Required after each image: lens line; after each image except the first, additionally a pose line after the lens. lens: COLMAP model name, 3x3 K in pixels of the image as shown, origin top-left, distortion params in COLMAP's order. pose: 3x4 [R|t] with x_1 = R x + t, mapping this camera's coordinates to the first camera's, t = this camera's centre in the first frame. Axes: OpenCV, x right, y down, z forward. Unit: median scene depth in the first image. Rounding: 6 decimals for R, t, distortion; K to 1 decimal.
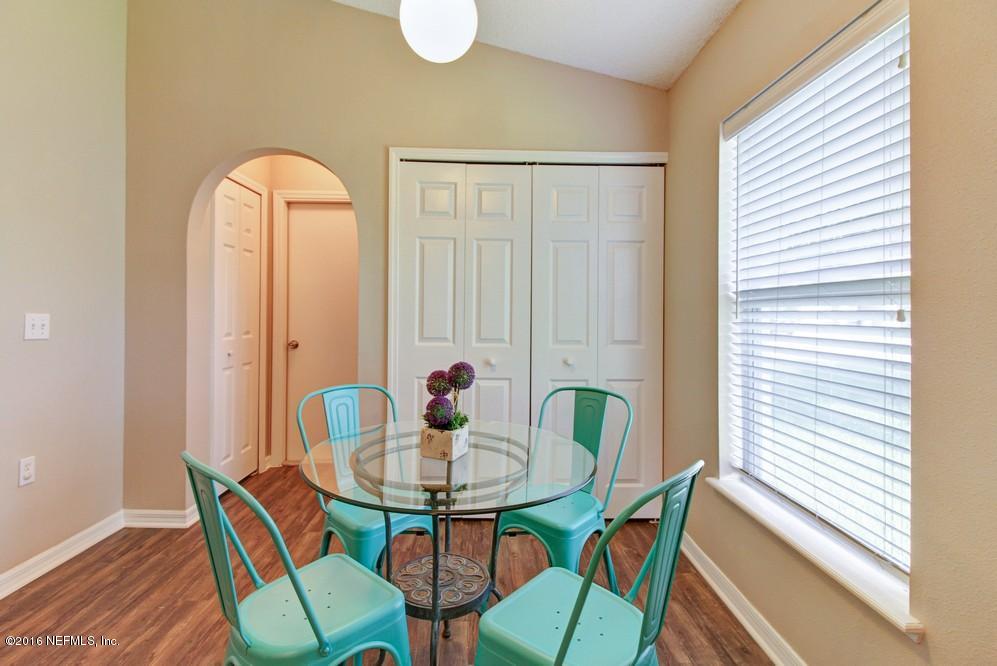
lens RADIAL K [[473.6, 0, 496.5], [0, 473.6, 310.9], [0, 0, 1]] dist [0.016527, -0.011989]
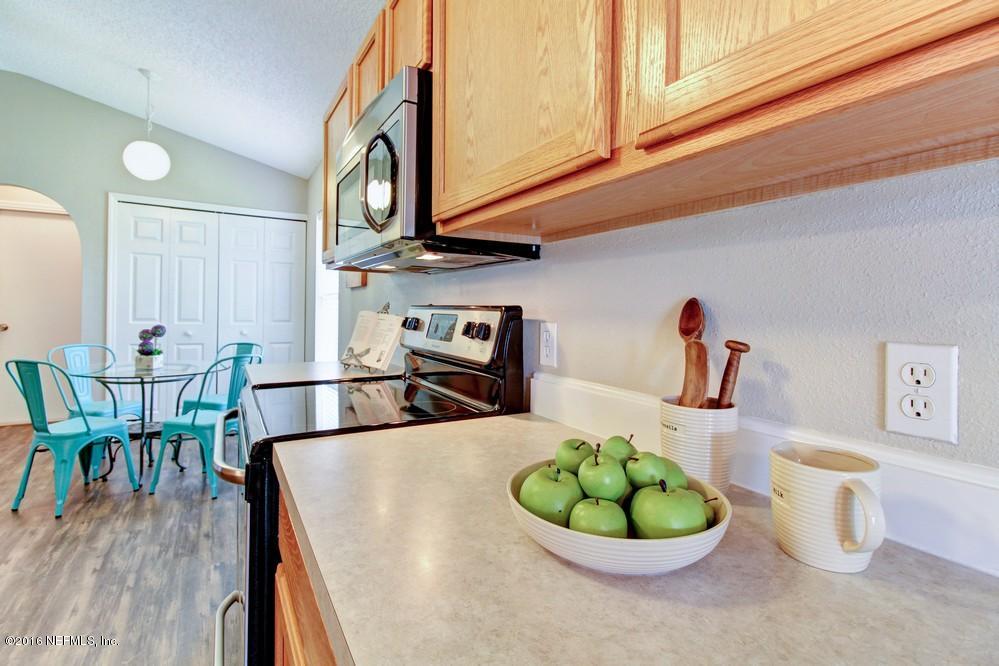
lens RADIAL K [[474.5, 0, 497.5], [0, 474.5, 310.9], [0, 0, 1]] dist [0.016527, -0.011989]
pose [[0.877885, 0.005727, 0.478837, 0.134658], [-0.012120, 0.999874, 0.010260, 0.001542], [-0.478718, -0.014811, 0.877844, -0.925699]]
